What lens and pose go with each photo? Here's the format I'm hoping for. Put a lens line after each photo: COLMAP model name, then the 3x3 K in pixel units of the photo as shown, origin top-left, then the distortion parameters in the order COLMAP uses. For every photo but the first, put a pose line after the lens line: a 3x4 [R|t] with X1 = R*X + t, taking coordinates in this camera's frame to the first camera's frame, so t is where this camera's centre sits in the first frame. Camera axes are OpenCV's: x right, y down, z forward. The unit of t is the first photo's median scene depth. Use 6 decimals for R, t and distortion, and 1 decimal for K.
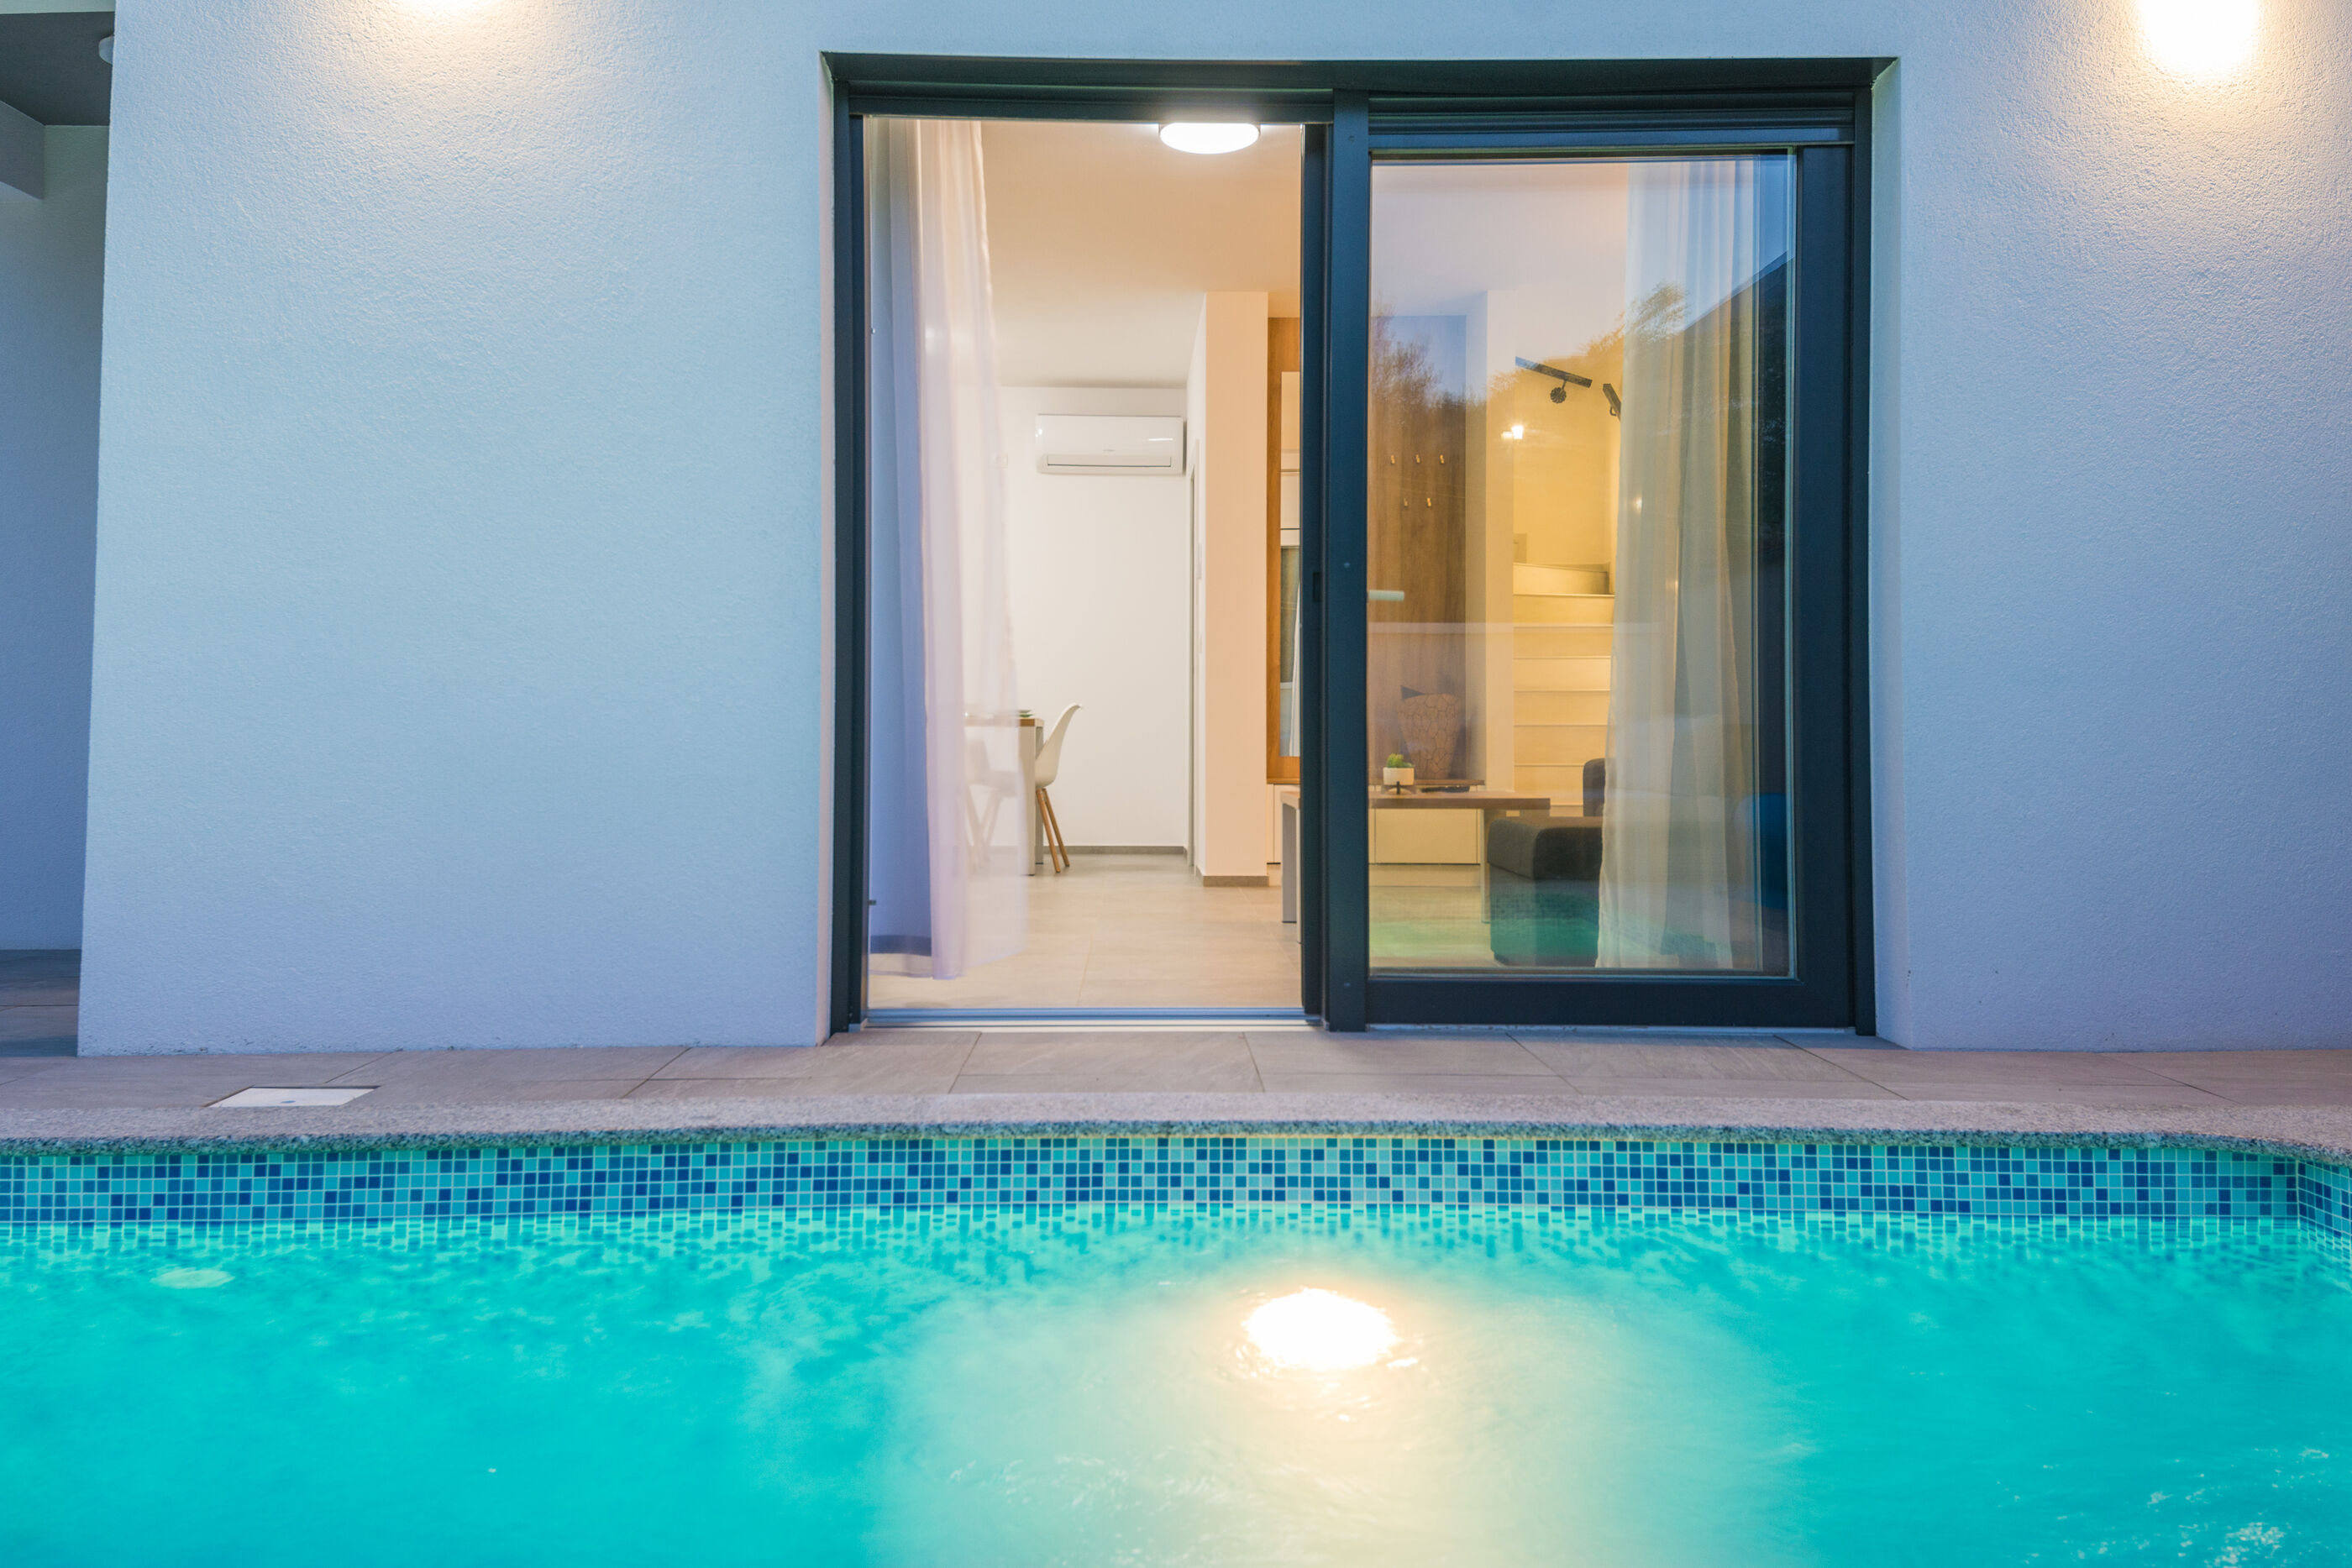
lens RADIAL K [[1889.0, 0, 1191.9], [0, 1889.0, 702.8], [0, 0, 1]] dist [0.281157, -0.328804]
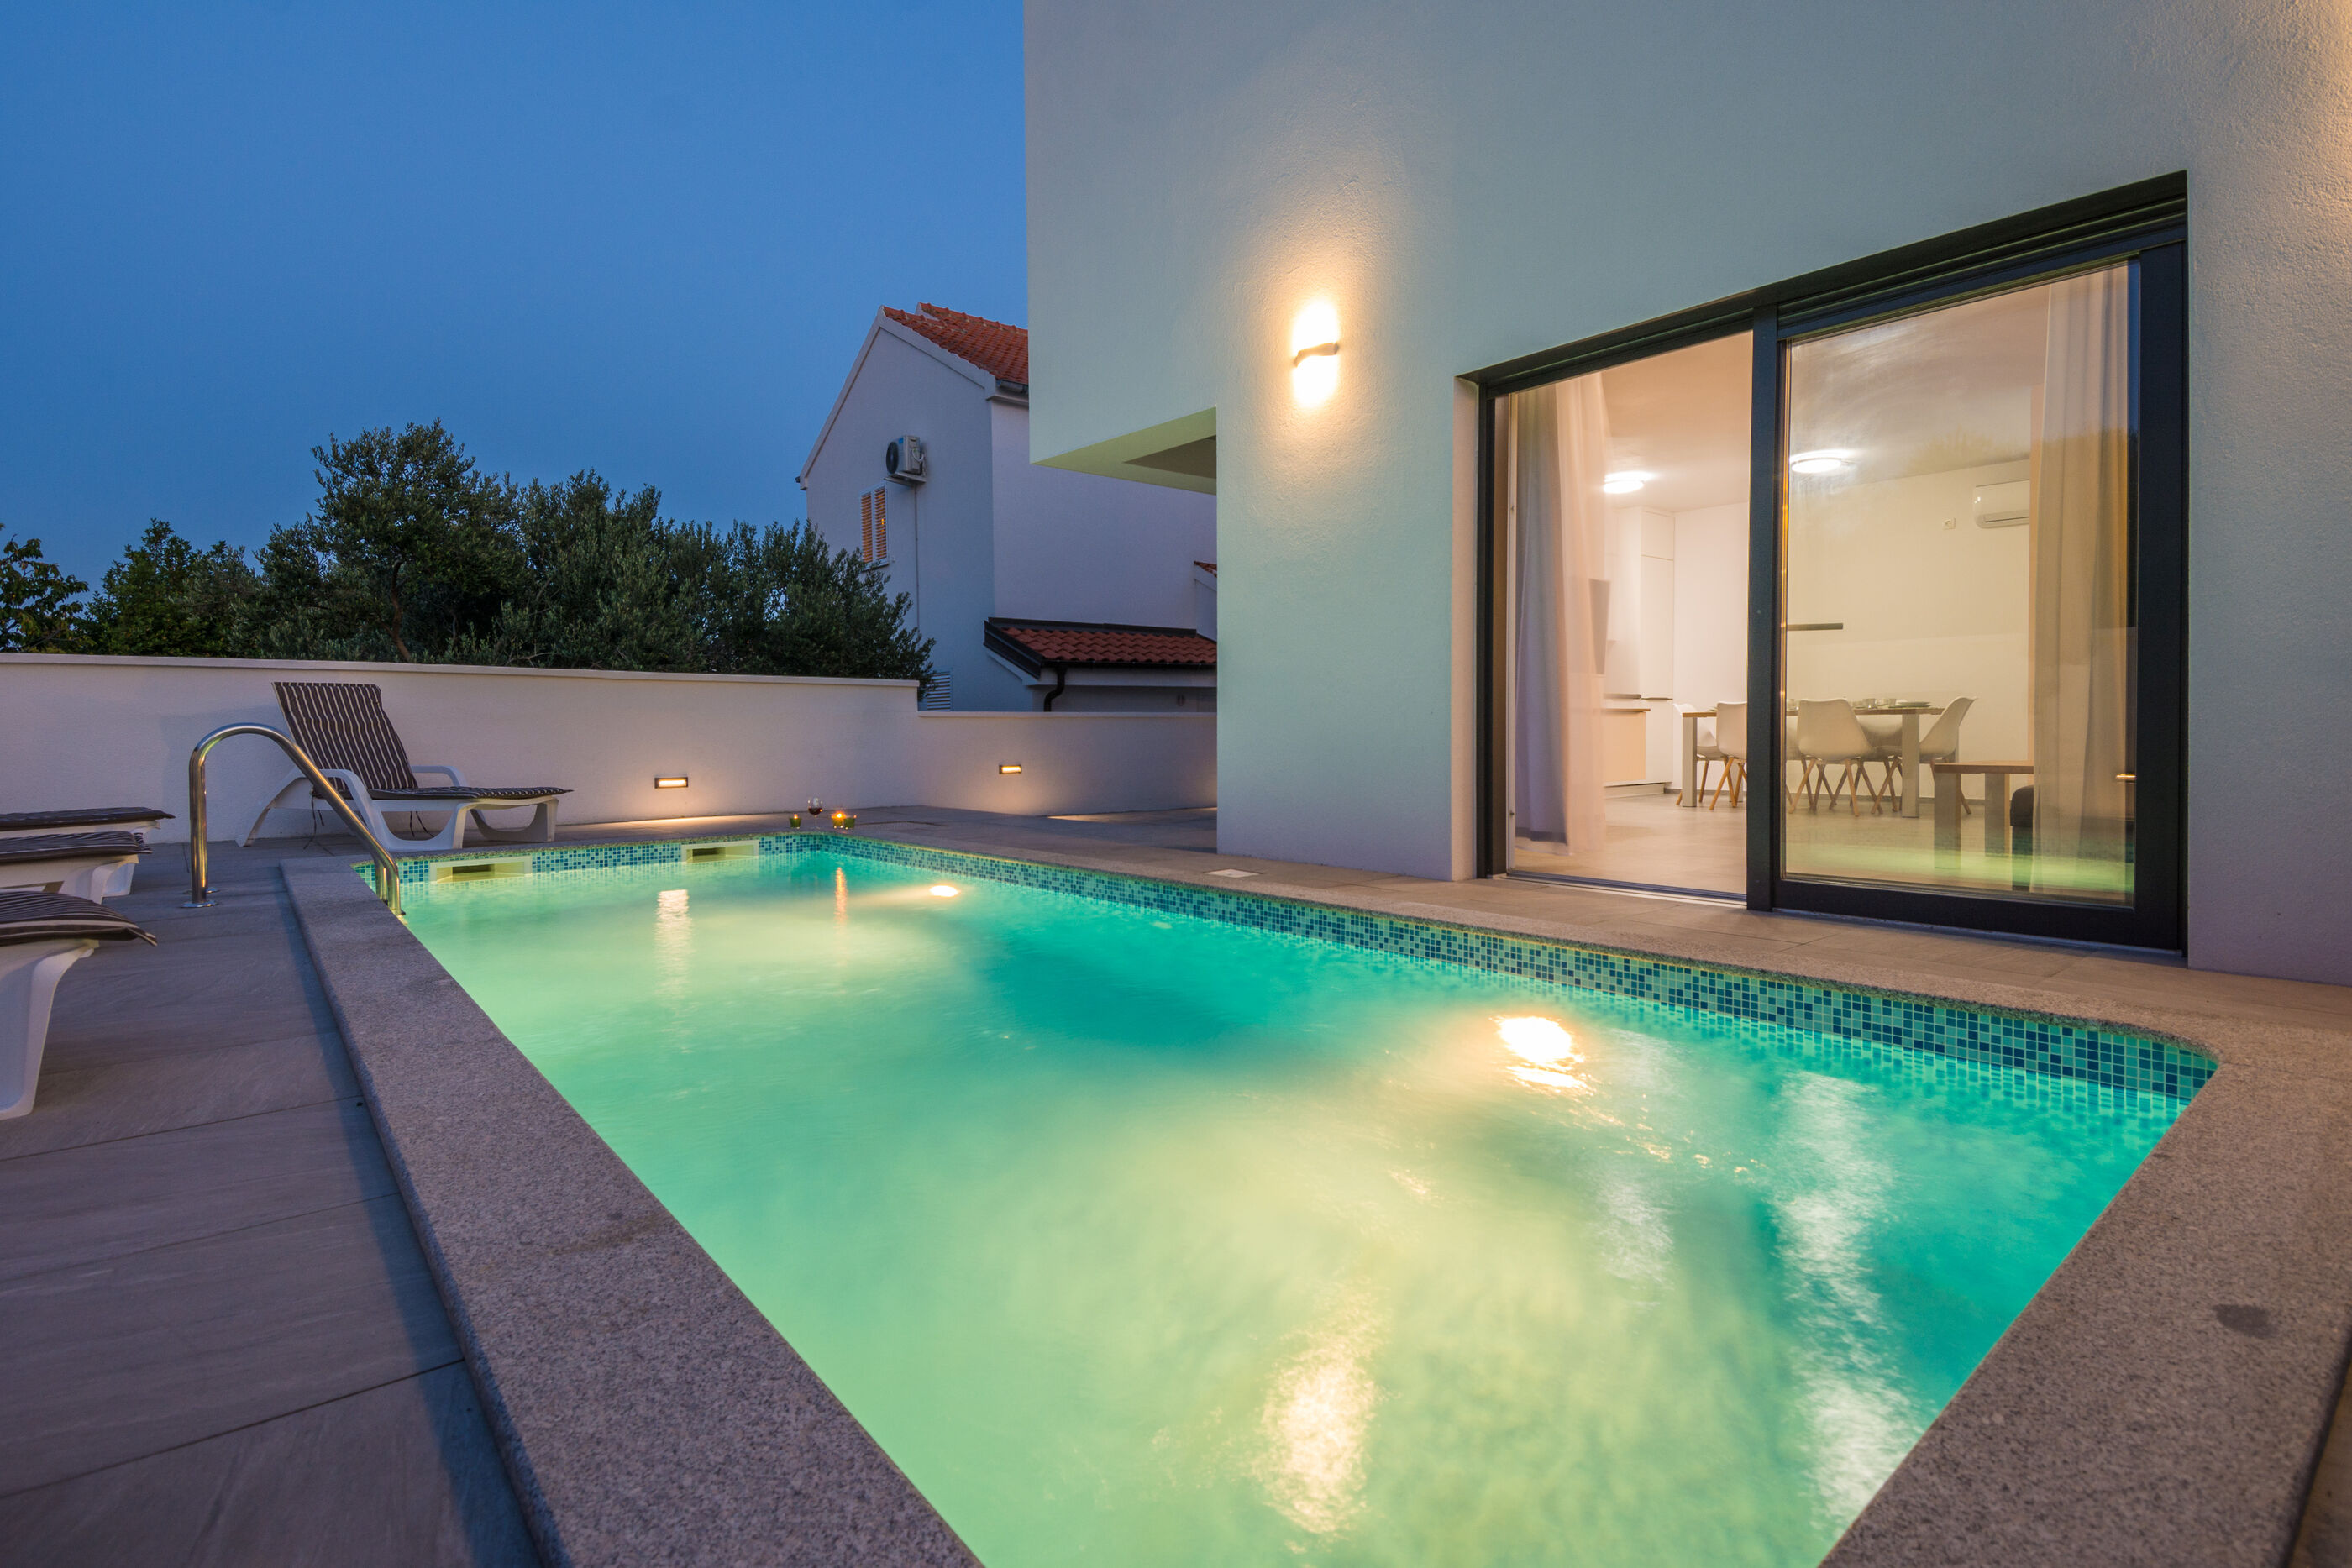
lens RADIAL K [[1145.5, 0, 1234.0], [0, 1145.5, 764.2], [0, 0, 1]] dist [0.120282, -0.061428]
pose [[0.660270, 0.016358, -0.750850, 0.699681], [0.023232, 0.998839, 0.042190, 0.000681], [0.750669, -0.045301, 0.659124, 0.056162]]
